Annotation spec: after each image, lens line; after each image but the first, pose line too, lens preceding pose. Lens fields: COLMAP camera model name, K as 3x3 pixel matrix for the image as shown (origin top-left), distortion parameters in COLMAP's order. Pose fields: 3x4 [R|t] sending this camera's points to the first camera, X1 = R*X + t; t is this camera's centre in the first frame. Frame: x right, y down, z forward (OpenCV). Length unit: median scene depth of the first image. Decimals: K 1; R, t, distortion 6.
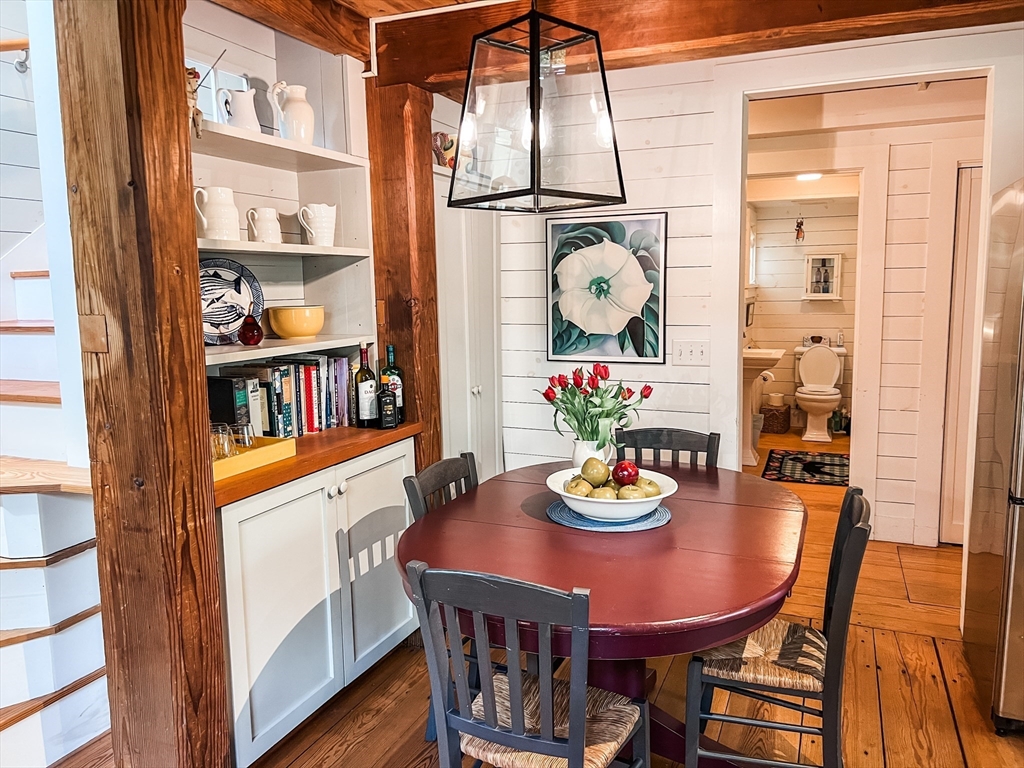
lens RADIAL K [[773.7, 0, 517.8], [0, 773.7, 382.5], [0, 0, 1]] dist [0.052052, -0.030008]
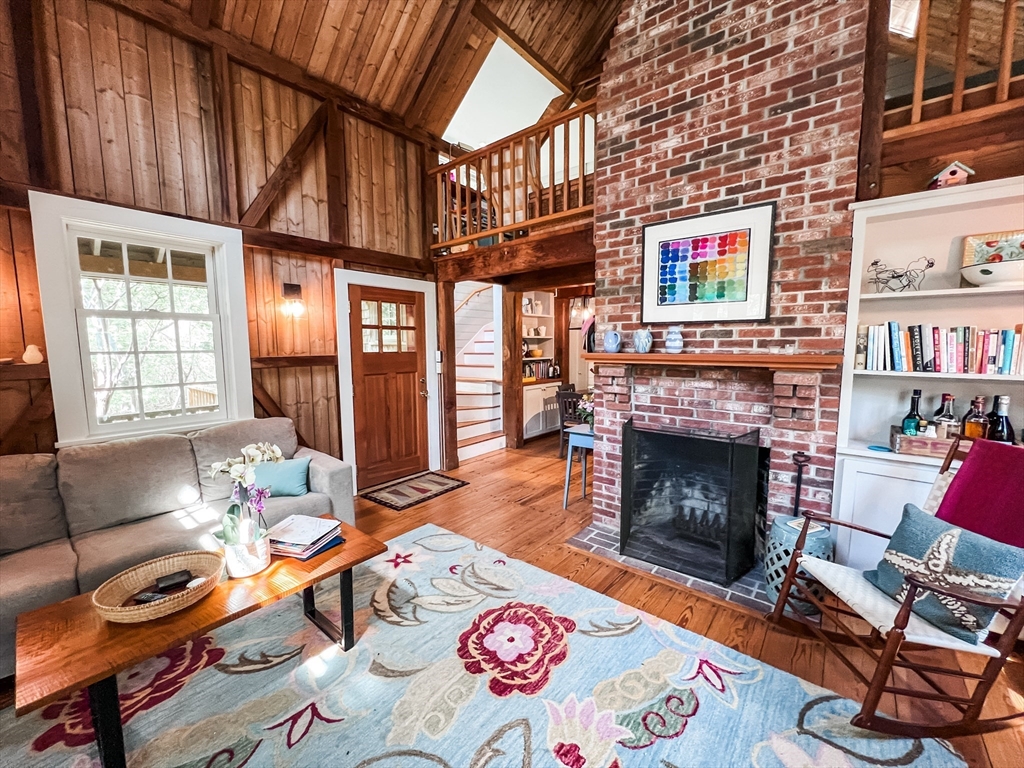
lens RADIAL K [[411.1, 0, 512.2], [0, 411.1, 383.9], [0, 0, 1]] dist [-0.000980, 0.000711]
pose [[0.956662, 0.037899, -0.288724, 0.261298], [-0.045949, 0.998720, -0.021152, 0.149162], [0.287552, 0.033502, 0.957179, -1.245977]]
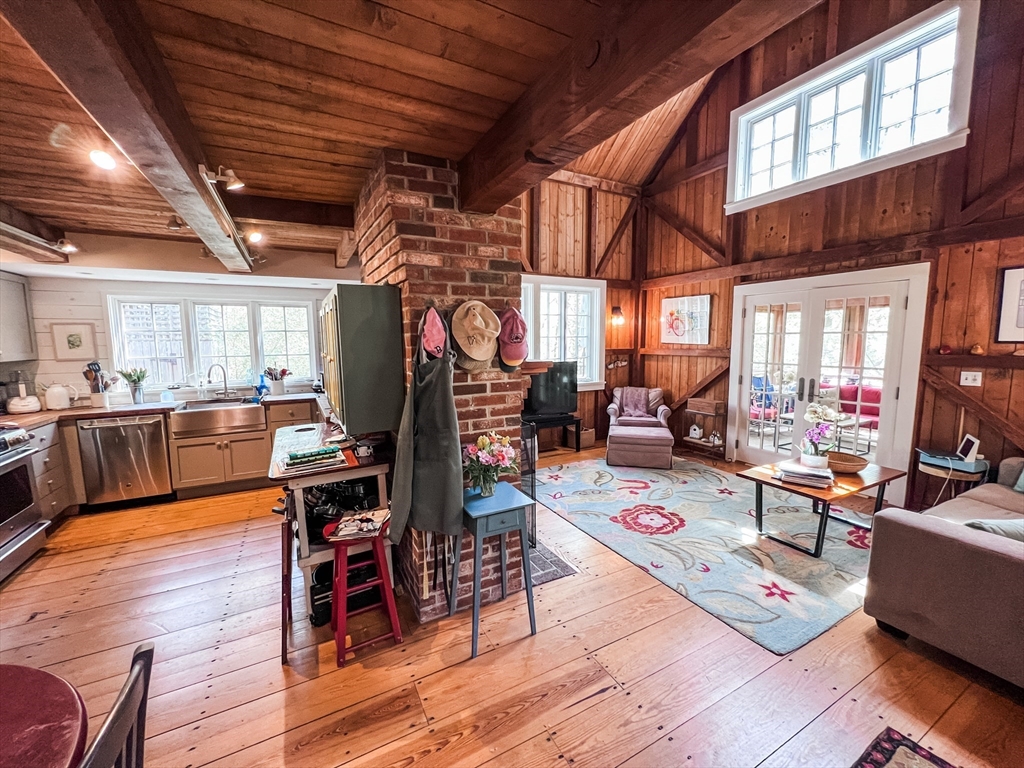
lens RADIAL K [[411.1, 0, 510.3], [0, 411.1, 385.1], [0, 0, 1]] dist [-0.000980, 0.000711]
pose [[-0.769656, -0.049121, 0.636567, -0.361226], [0.102075, 0.974744, 0.198632, -0.091958], [-0.630247, 0.217856, -0.745203, 0.535220]]
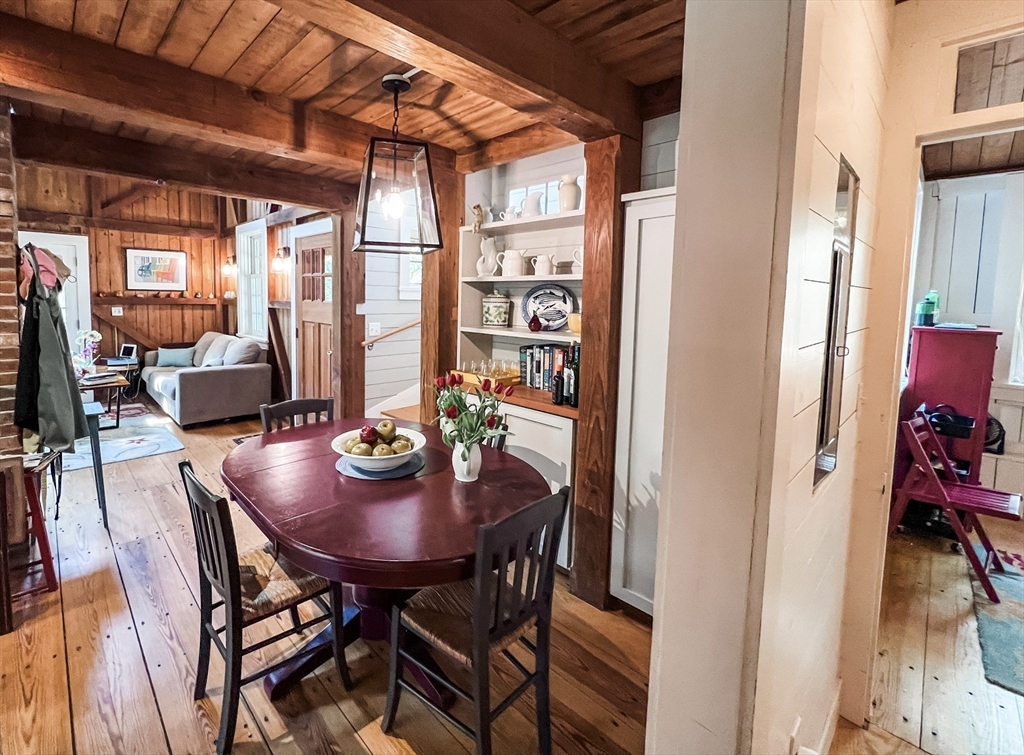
lens RADIAL K [[452.8, 0, 453.4], [0, 452.8, 335.1], [0, 0, 1]] dist [-0.003490, -0.000105]
pose [[-0.427415, 0.084087, -0.900136, 0.631196], [-0.127039, 0.980199, 0.151888, -0.160413], [0.895085, 0.179272, -0.408270, 1.148687]]
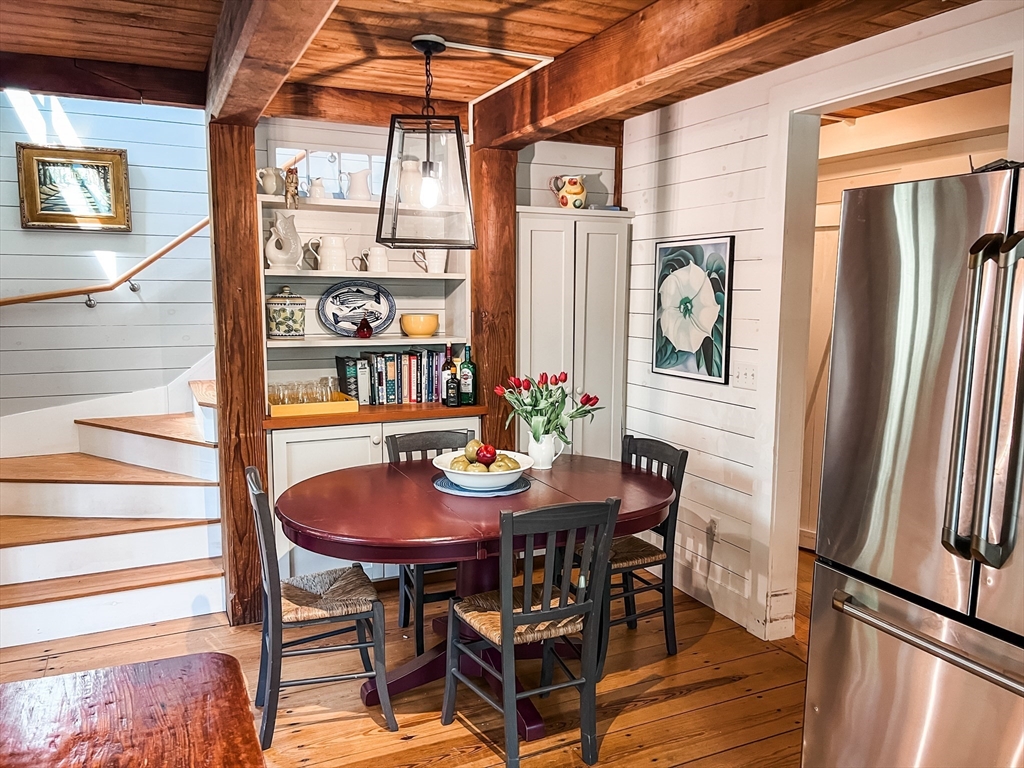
lens RADIAL K [[773.7, 0, 511.8], [0, 773.7, 390.5], [0, 0, 1]] dist [0.052052, -0.030008]
pose [[0.737799, 0.104202, -0.666929, 0.801859], [-0.103747, 0.993779, 0.040499, -0.034084], [0.667000, 0.039312, 0.744020, 0.068737]]
